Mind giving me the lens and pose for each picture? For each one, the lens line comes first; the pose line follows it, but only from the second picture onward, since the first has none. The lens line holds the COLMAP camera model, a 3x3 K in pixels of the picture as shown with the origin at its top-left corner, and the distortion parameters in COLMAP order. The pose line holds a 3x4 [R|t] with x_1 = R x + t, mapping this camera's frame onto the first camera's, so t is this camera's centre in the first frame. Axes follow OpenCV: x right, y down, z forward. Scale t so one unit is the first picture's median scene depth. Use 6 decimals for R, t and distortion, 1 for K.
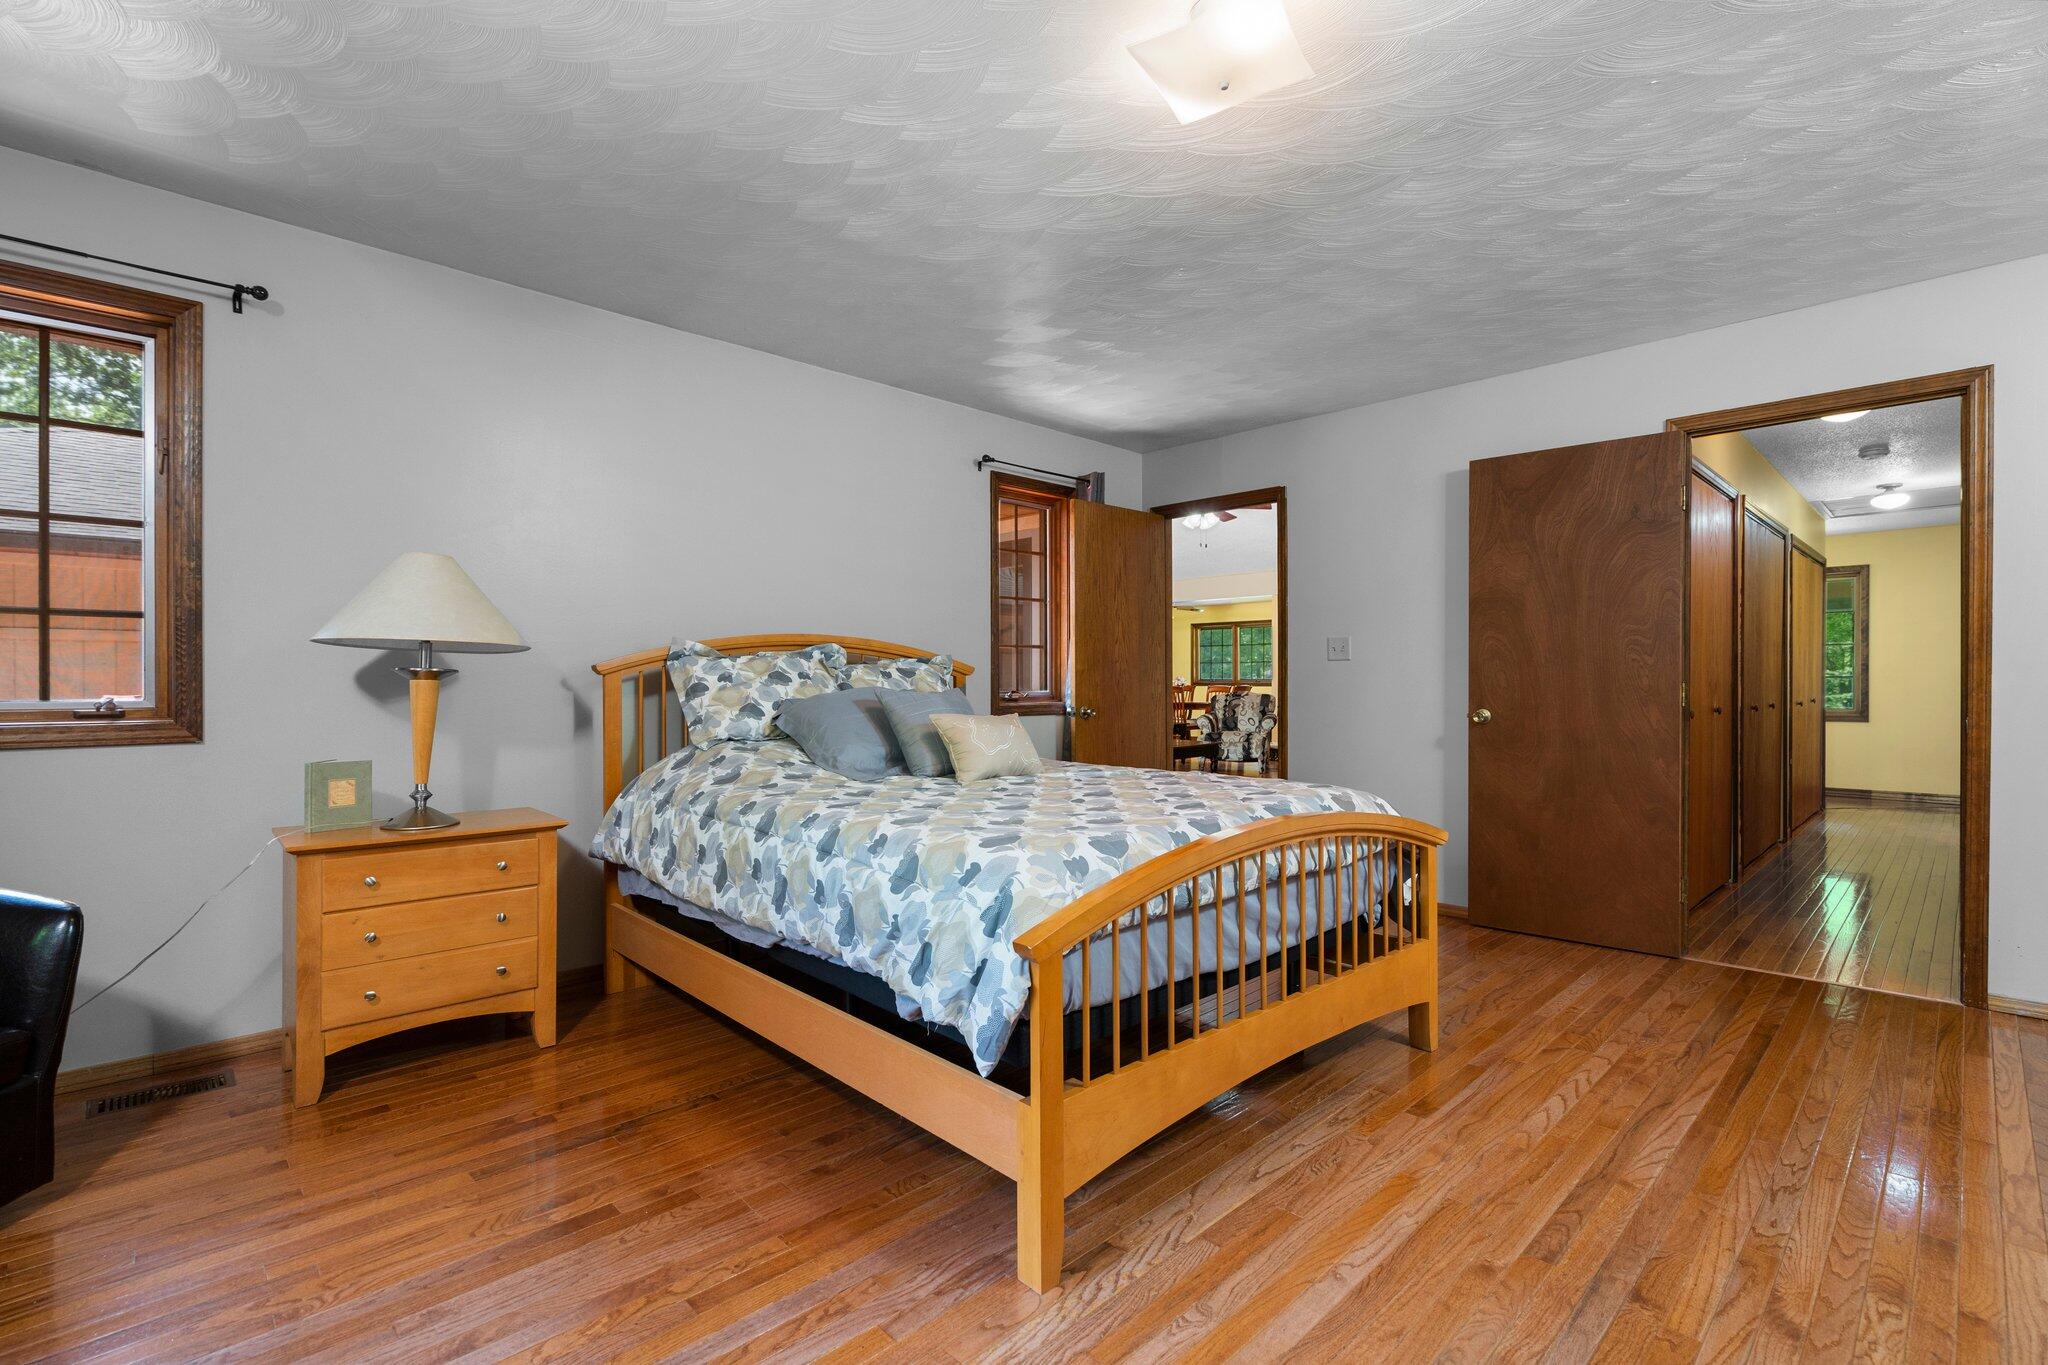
lens RADIAL K [[937.6, 0, 1023.6], [0, 937.6, 672.6], [0, 0, 1]] dist [-0.011057, 0.002506]
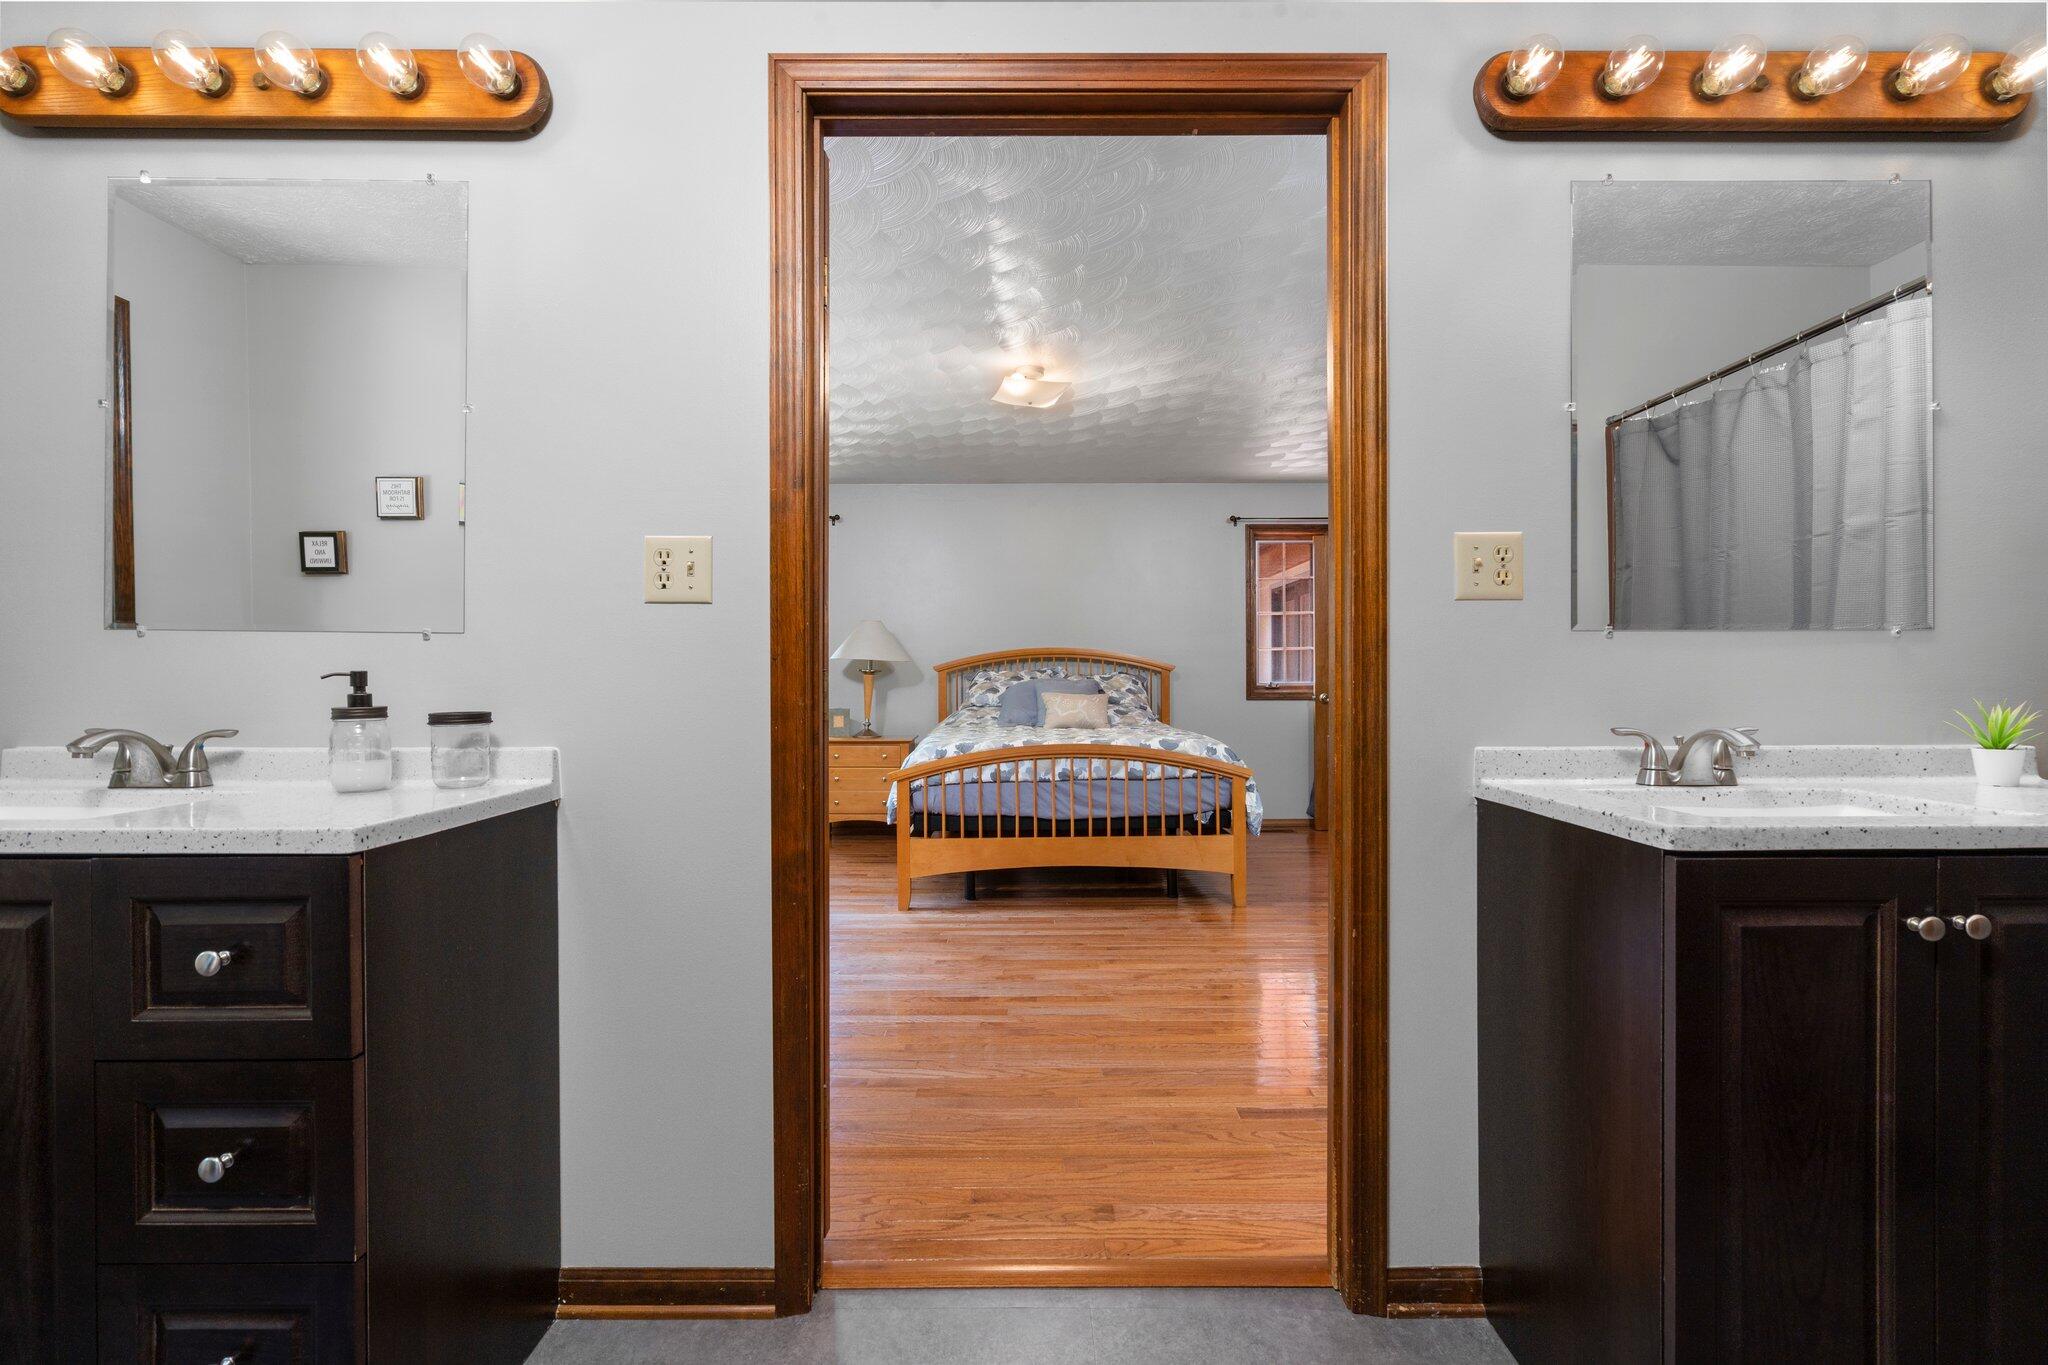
lens RADIAL K [[937.6, 0, 1018.3], [0, 937.6, 683.2], [0, 0, 1]] dist [-0.011057, 0.002506]
pose [[0.725710, 0.007173, -0.687963, 1.257608], [0.005317, 0.999857, 0.016034, -0.006744], [0.687980, -0.015294, 0.725568, -0.454237]]
